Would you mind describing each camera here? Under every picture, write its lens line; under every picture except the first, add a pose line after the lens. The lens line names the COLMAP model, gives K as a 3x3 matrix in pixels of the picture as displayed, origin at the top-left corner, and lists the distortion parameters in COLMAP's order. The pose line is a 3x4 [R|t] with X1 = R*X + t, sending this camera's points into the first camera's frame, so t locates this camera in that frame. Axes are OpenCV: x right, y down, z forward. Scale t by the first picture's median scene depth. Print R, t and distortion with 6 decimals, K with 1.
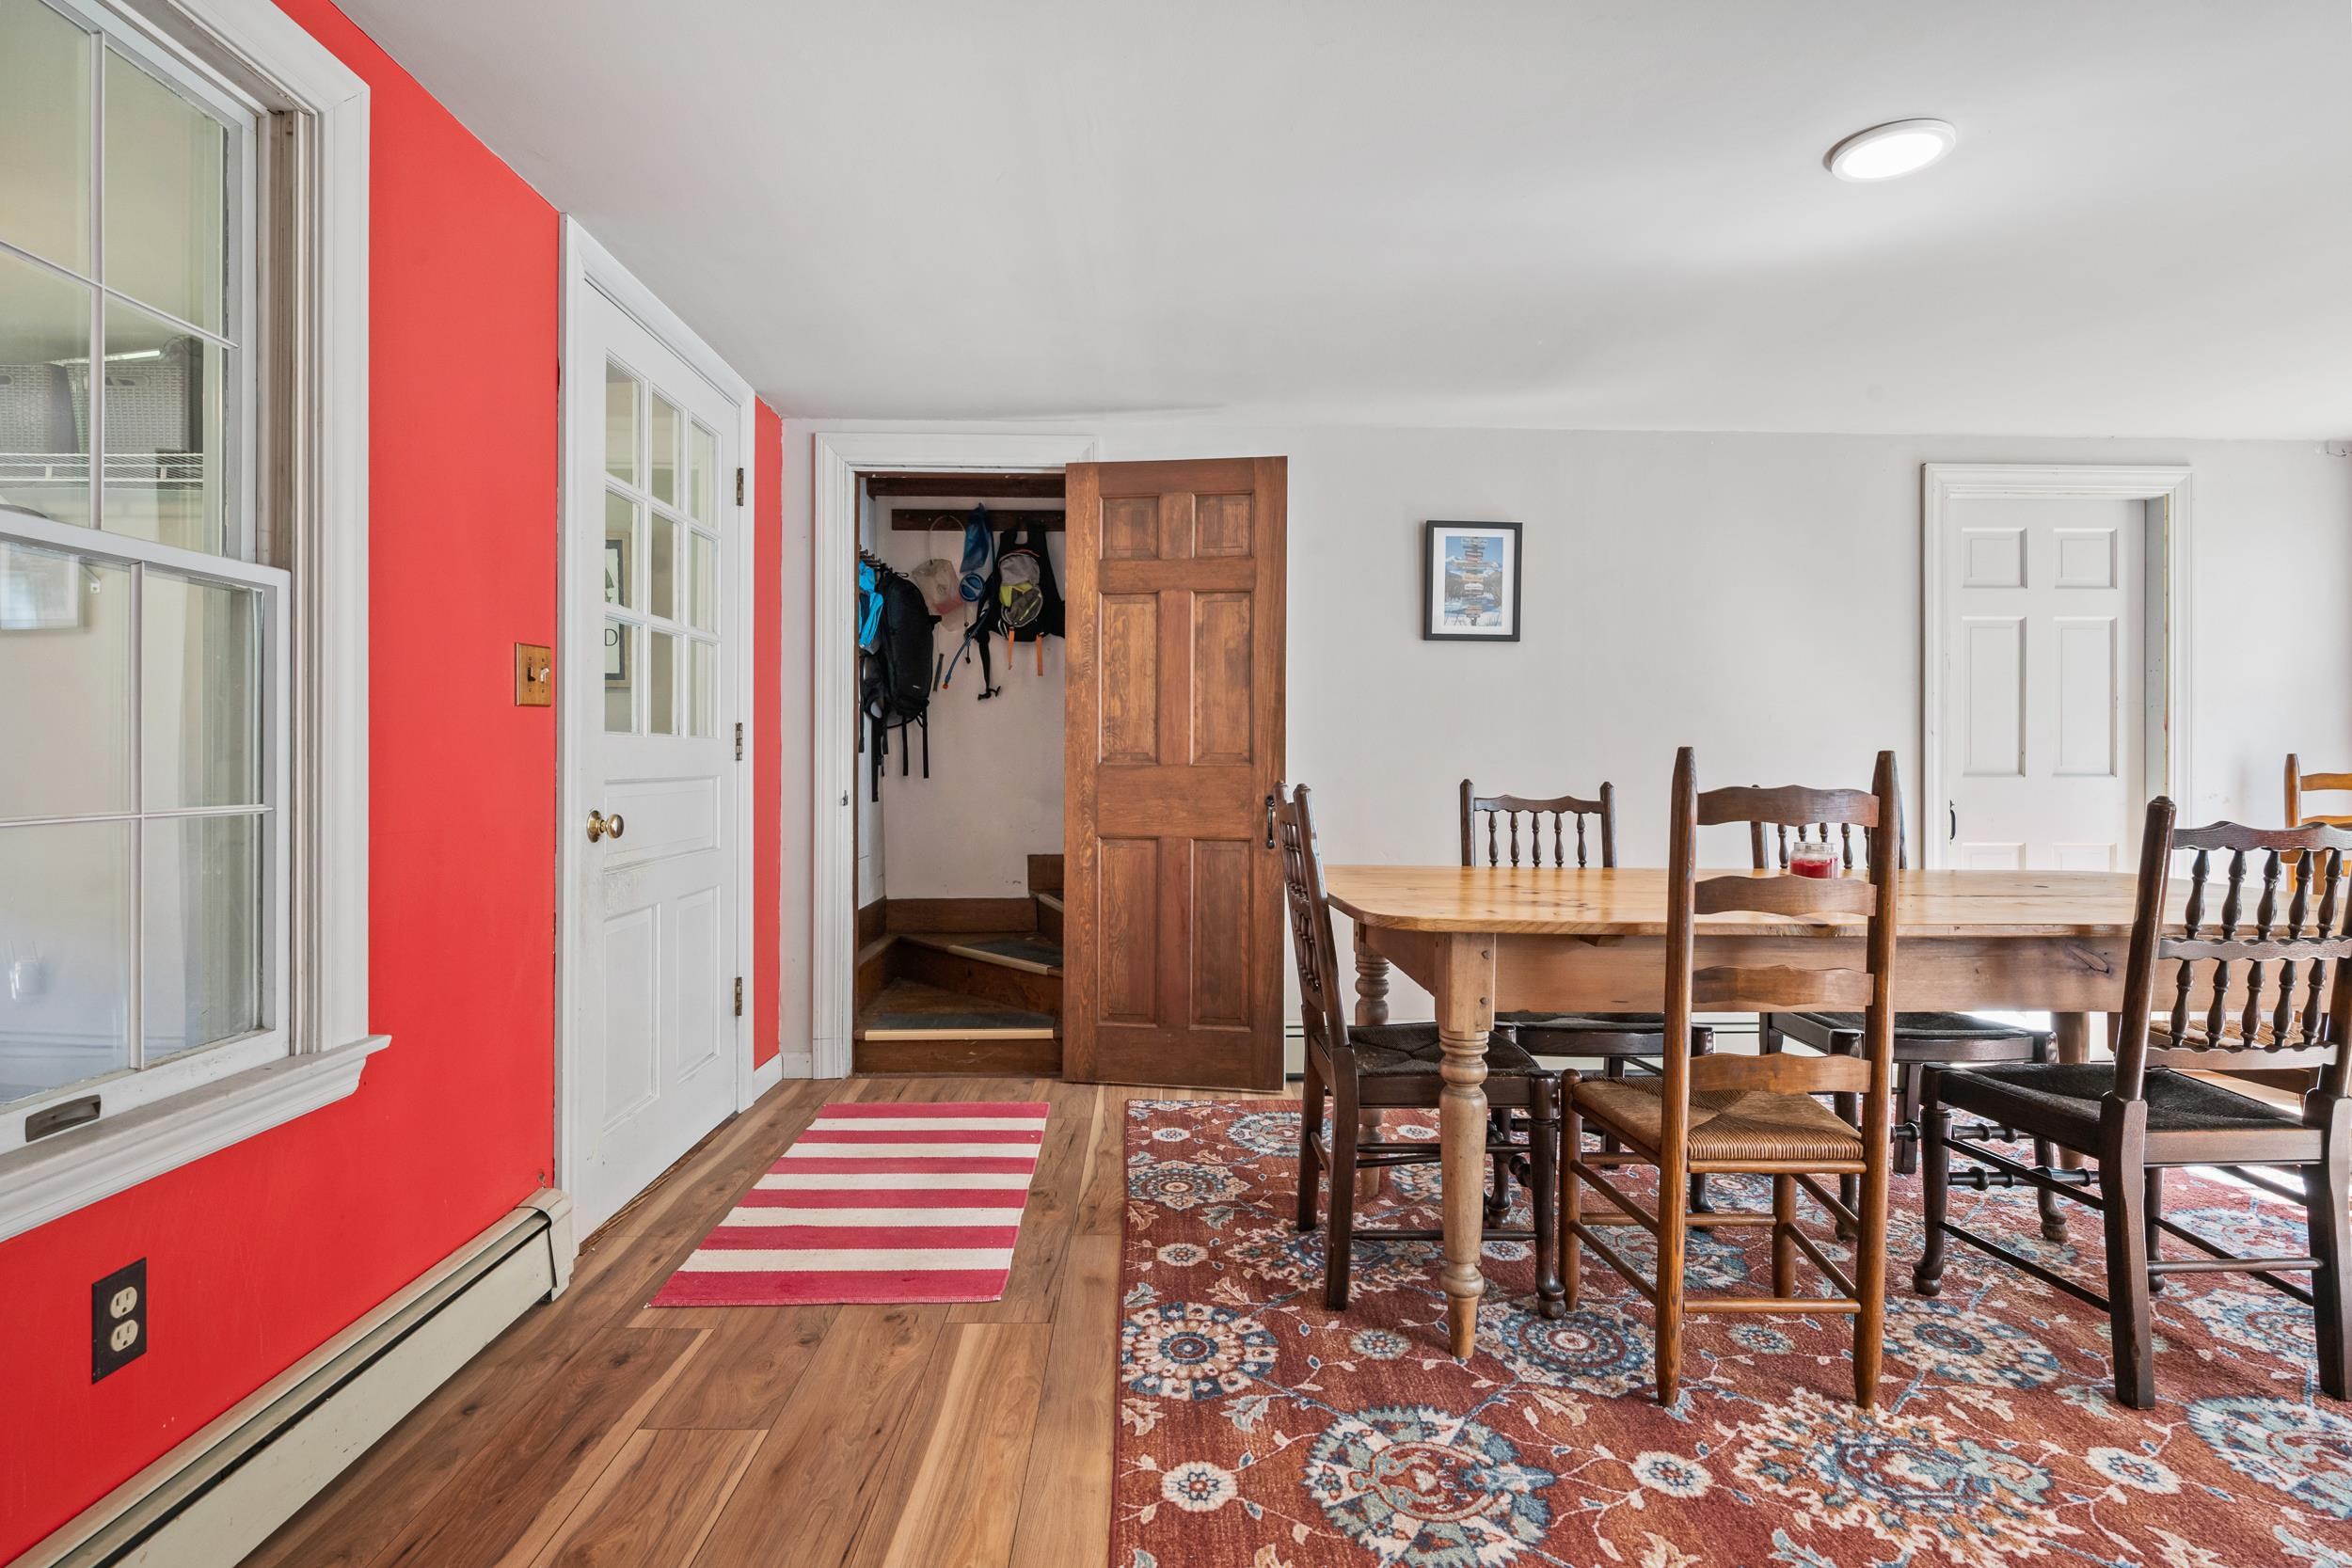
lens RADIAL K [[1153.9, 0, 1179.5], [0, 1153.9, 755.6], [0, 0, 1]] dist [-0.000460, 0.000034]
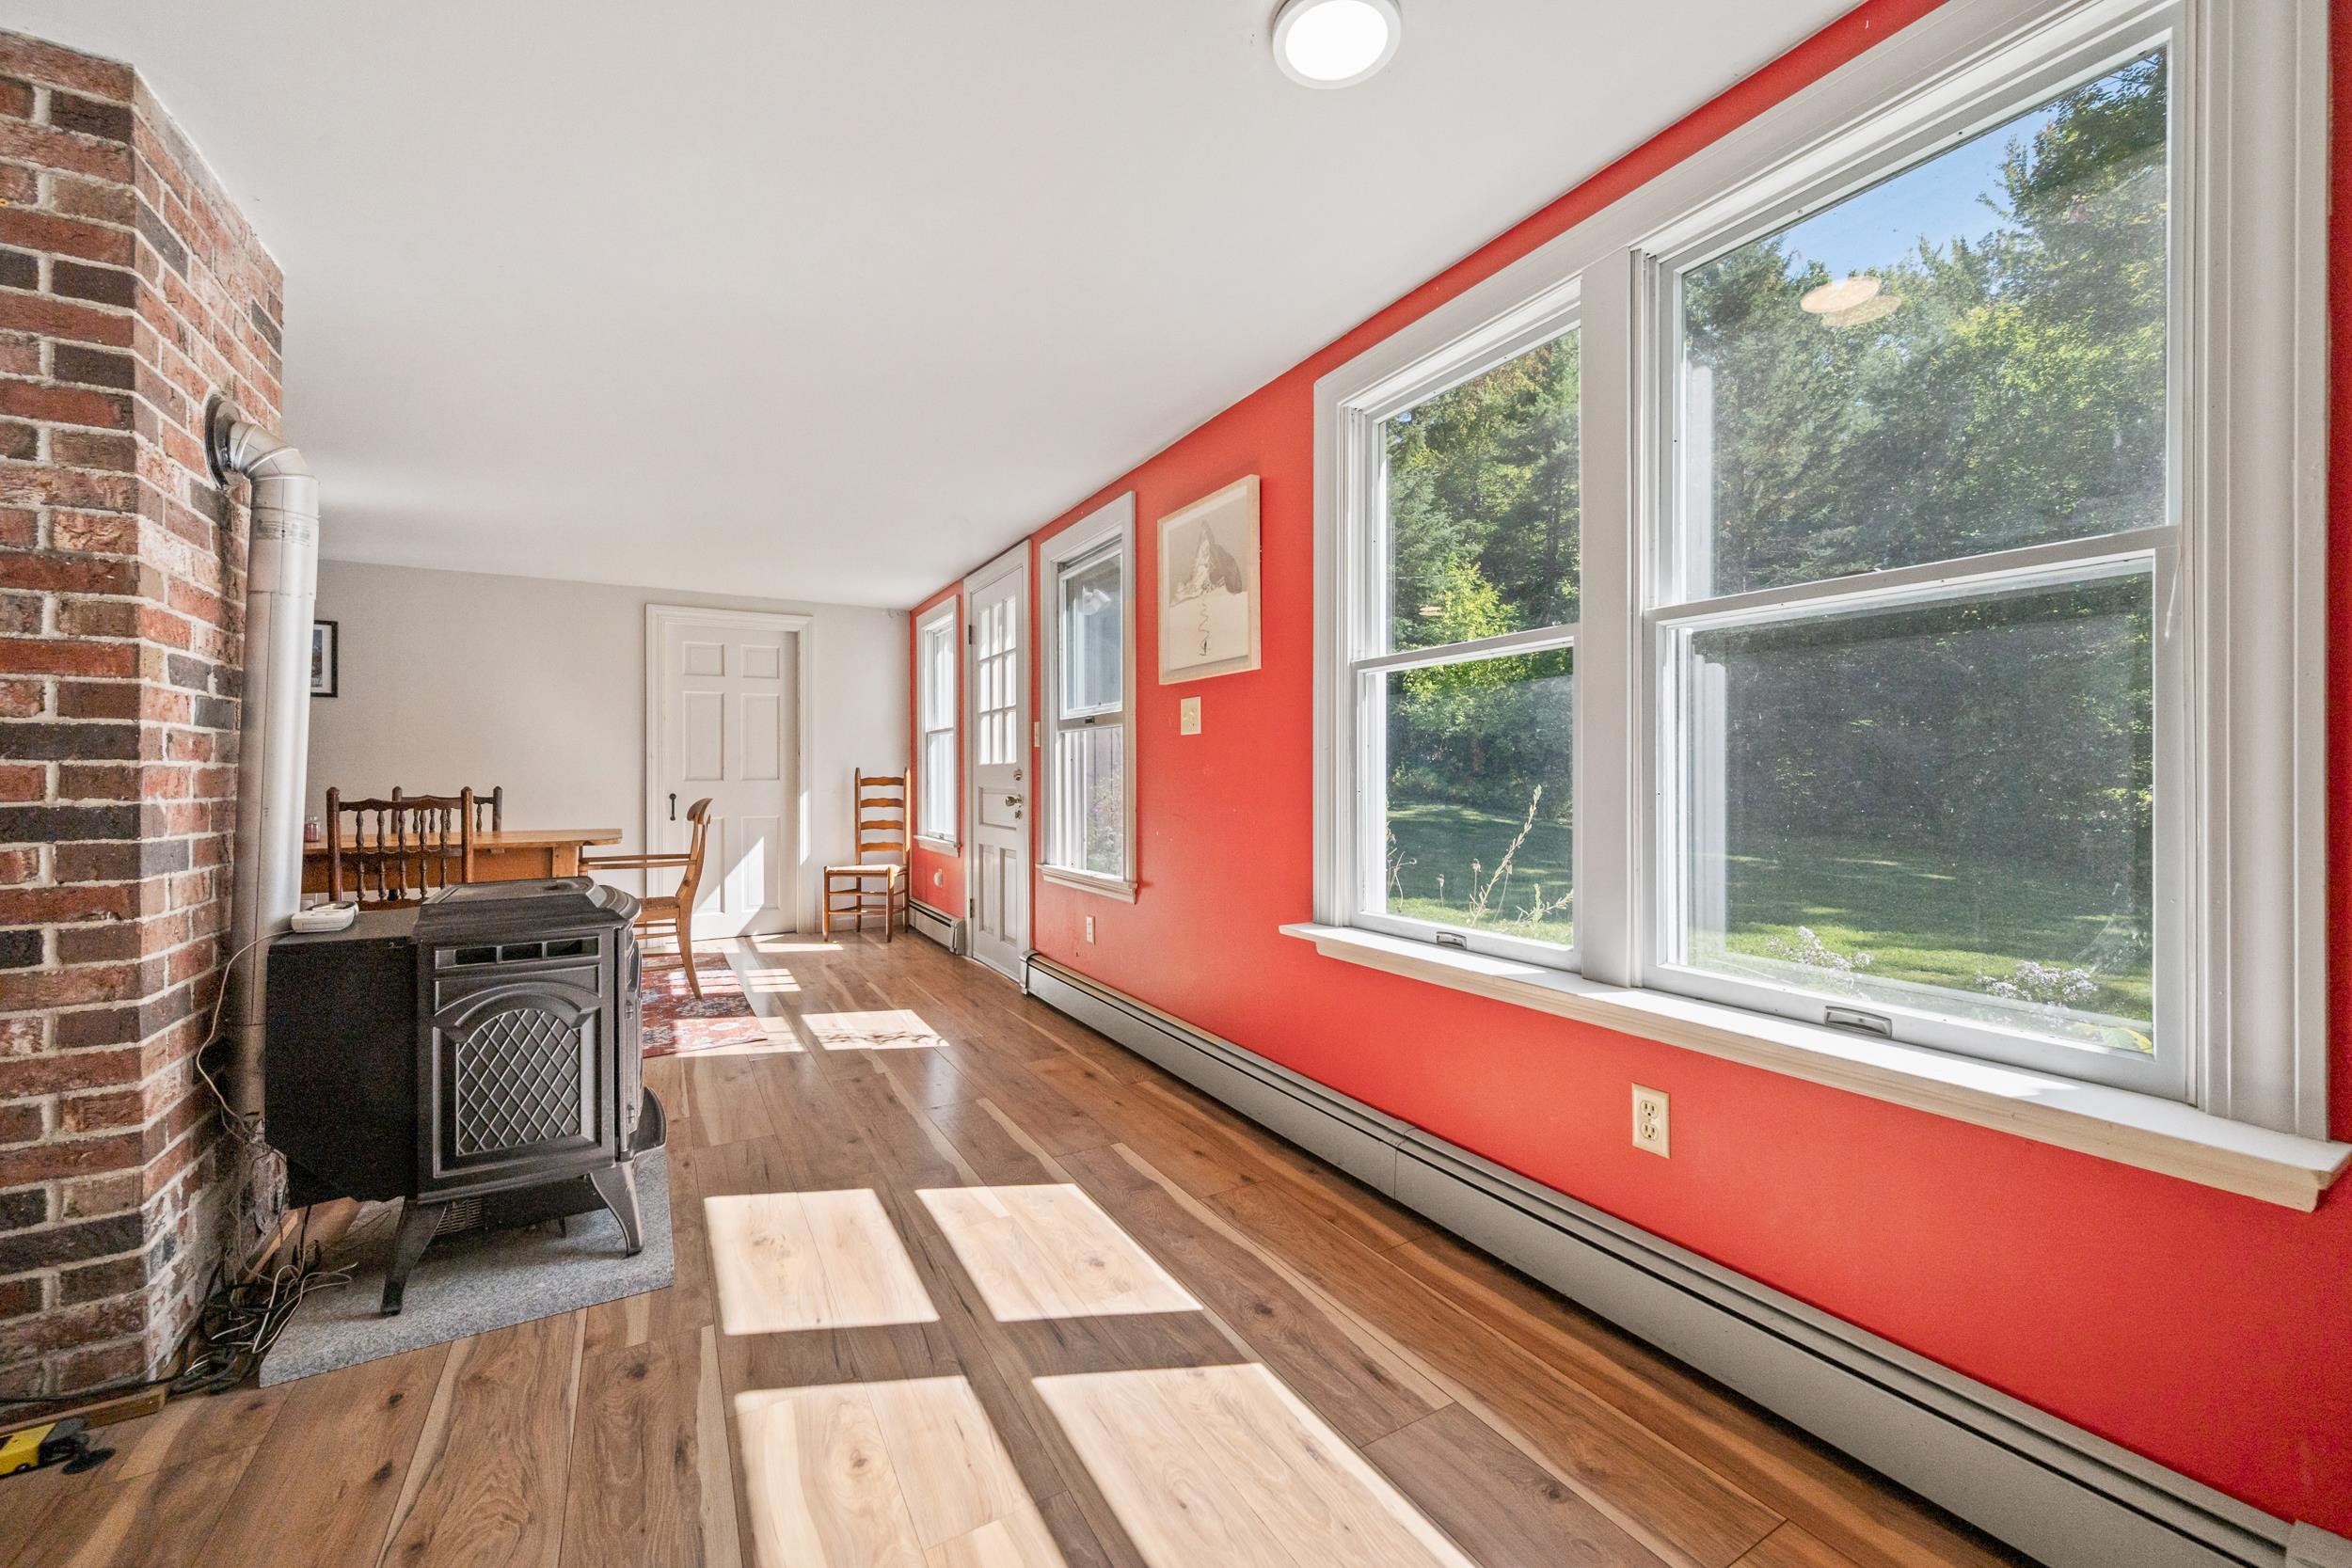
lens RADIAL K [[924.8, 0, 1182.4], [0, 924.8, 769.2], [0, 0, 1]] dist [0.000337, 0.000220]
pose [[0.875206, -0.002329, 0.483744, 1.367692], [0.003129, 0.999995, -0.000847, 0.006598], [-0.483740, 0.002255, 0.875209, -1.291115]]
